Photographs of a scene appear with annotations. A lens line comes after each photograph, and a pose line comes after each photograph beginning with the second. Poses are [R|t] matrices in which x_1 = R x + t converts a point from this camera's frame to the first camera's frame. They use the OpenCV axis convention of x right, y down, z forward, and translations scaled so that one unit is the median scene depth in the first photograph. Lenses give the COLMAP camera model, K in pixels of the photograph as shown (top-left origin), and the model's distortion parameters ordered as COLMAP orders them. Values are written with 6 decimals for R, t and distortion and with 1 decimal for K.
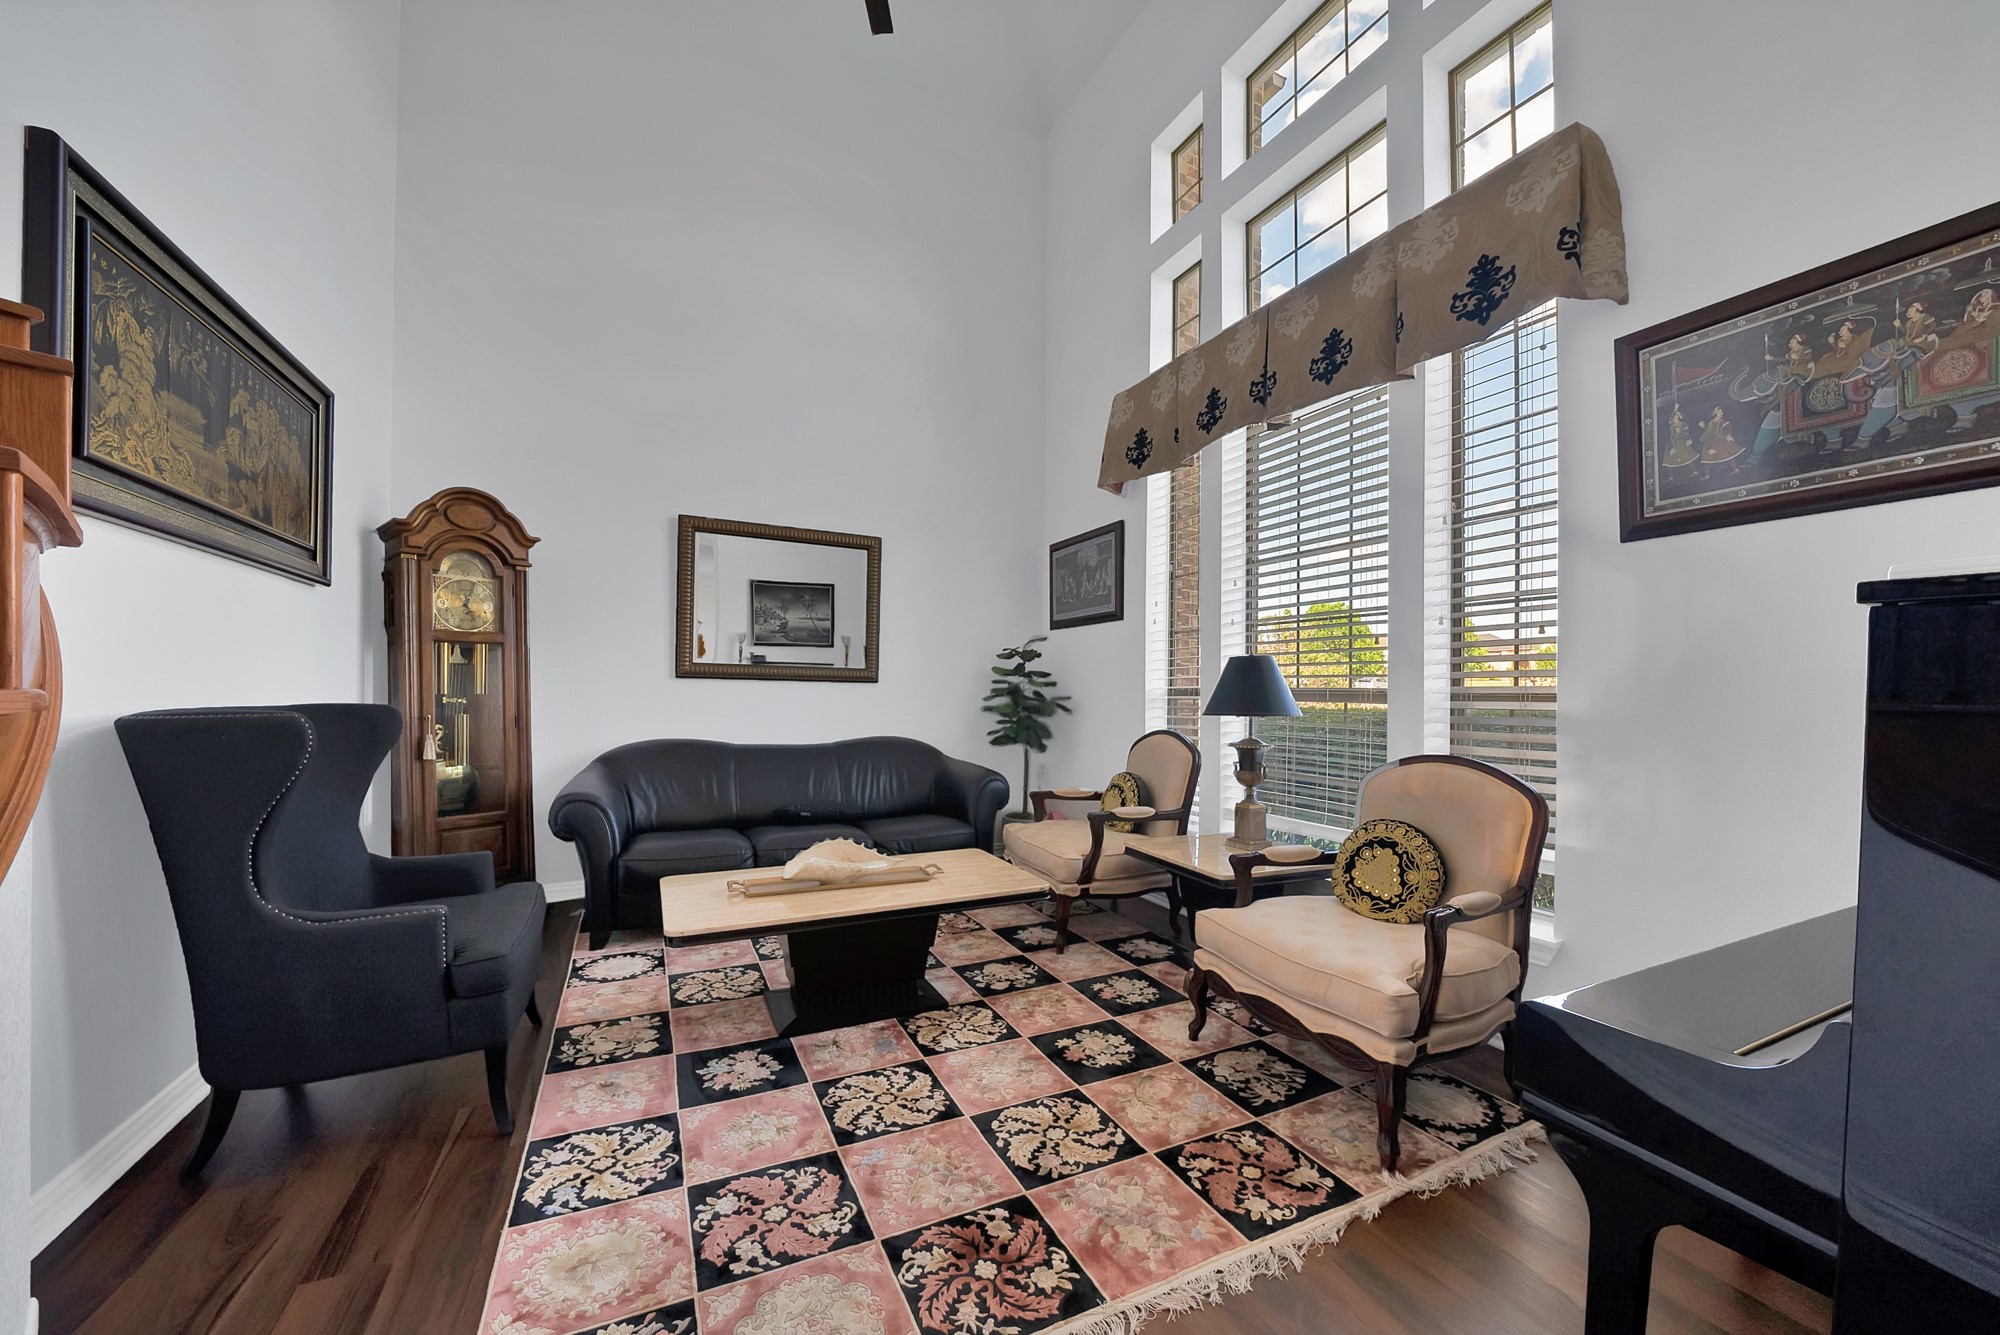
lens RADIAL K [[729.0, 0, 1006.2], [0, 729.0, 707.5], [0, 0, 1]] dist [-0.018555, 0.000062]
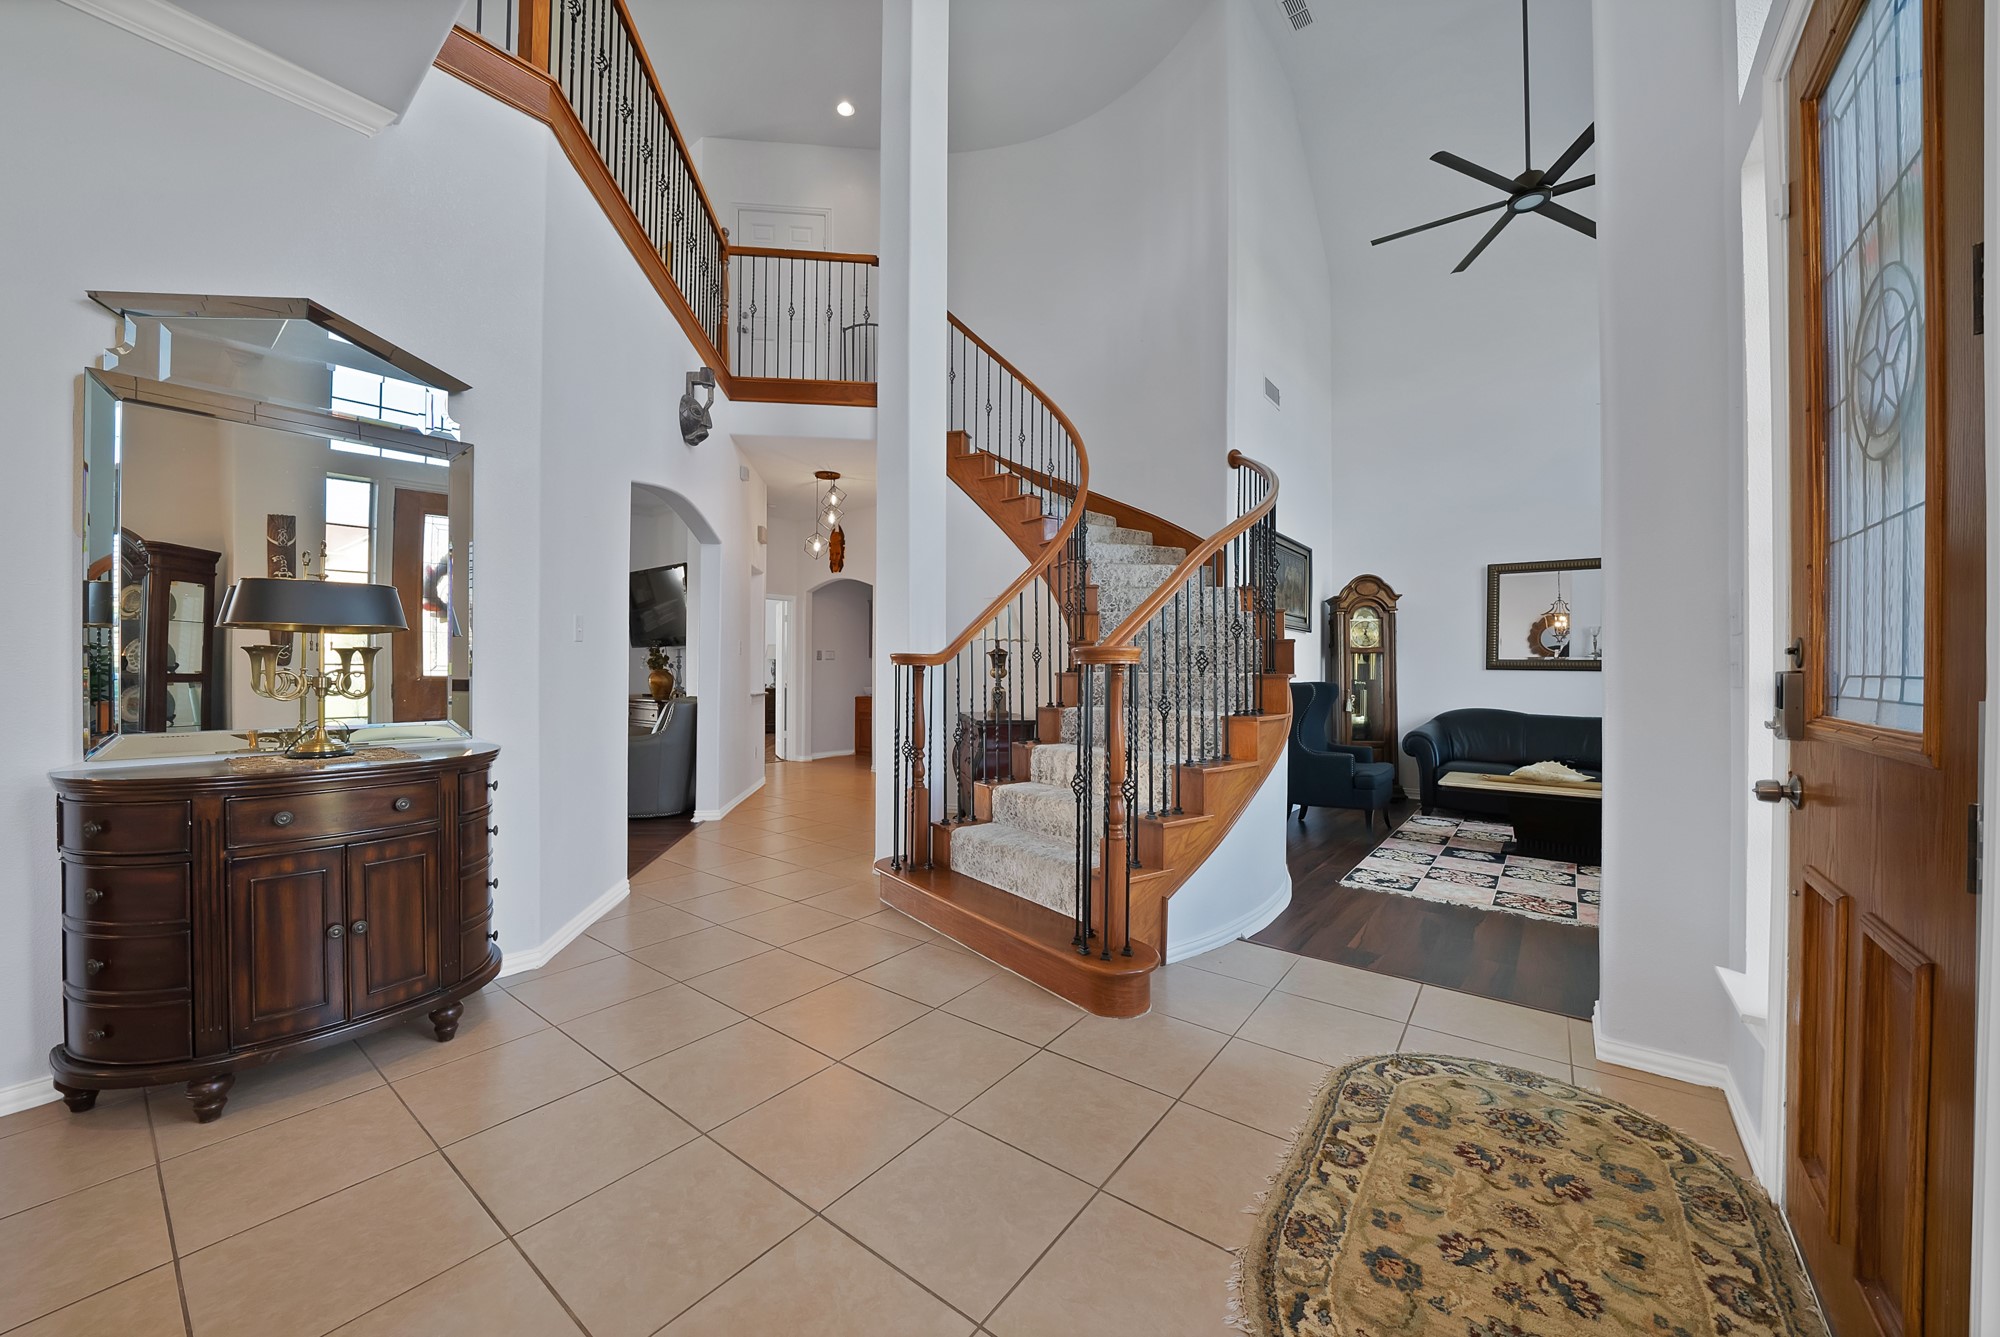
lens RADIAL K [[722.1, 0, 996.5], [0, 722.1, 670.9], [0, 0, 1]] dist [-0.019683, 0.000097]
pose [[0.424570, -0.013945, -0.905288, 0.579114], [-0.014493, 0.999649, -0.022195, 0.015871], [0.905279, 0.022544, 0.424218, -0.719281]]
